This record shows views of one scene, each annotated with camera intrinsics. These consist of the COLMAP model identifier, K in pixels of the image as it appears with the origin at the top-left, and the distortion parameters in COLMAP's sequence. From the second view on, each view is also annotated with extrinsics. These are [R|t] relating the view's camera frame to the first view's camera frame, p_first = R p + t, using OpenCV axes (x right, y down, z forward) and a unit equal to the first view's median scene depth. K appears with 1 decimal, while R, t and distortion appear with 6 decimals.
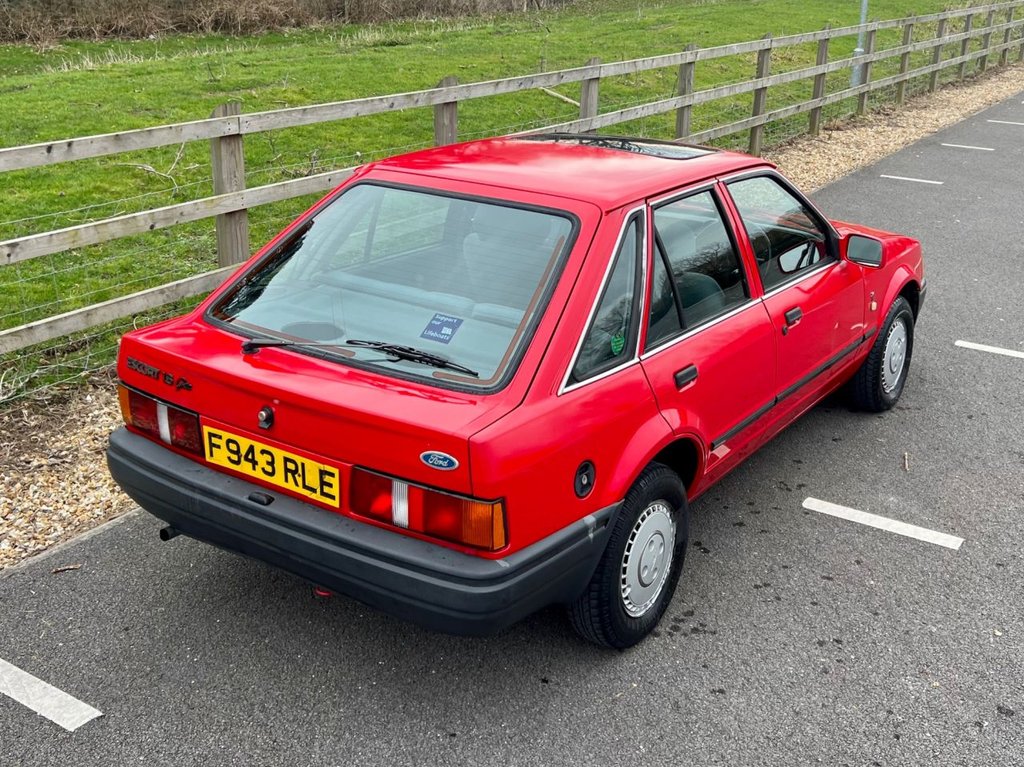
lens RADIAL K [[1153.7, 0, 521.4], [0, 1153.7, 258.4], [0, 0, 1]] dist [0.055419, -0.056486]
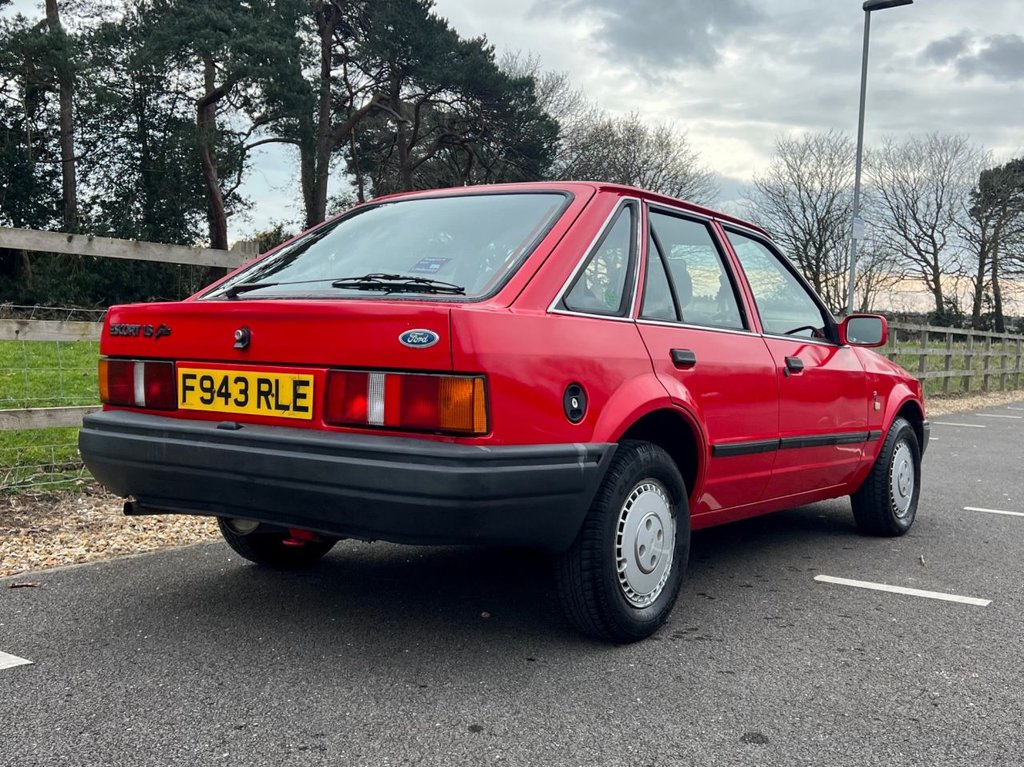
lens RADIAL K [[1065.6, 0, 512.0], [0, 1065.6, 383.5], [0, 0, 1]] dist [0.067918, -0.086218]
pose [[0.999523, 0.016257, -0.026251, 0.024768], [-0.022411, 0.966785, -0.254607, 0.381634], [0.021240, 0.255074, 0.966688, 0.155207]]
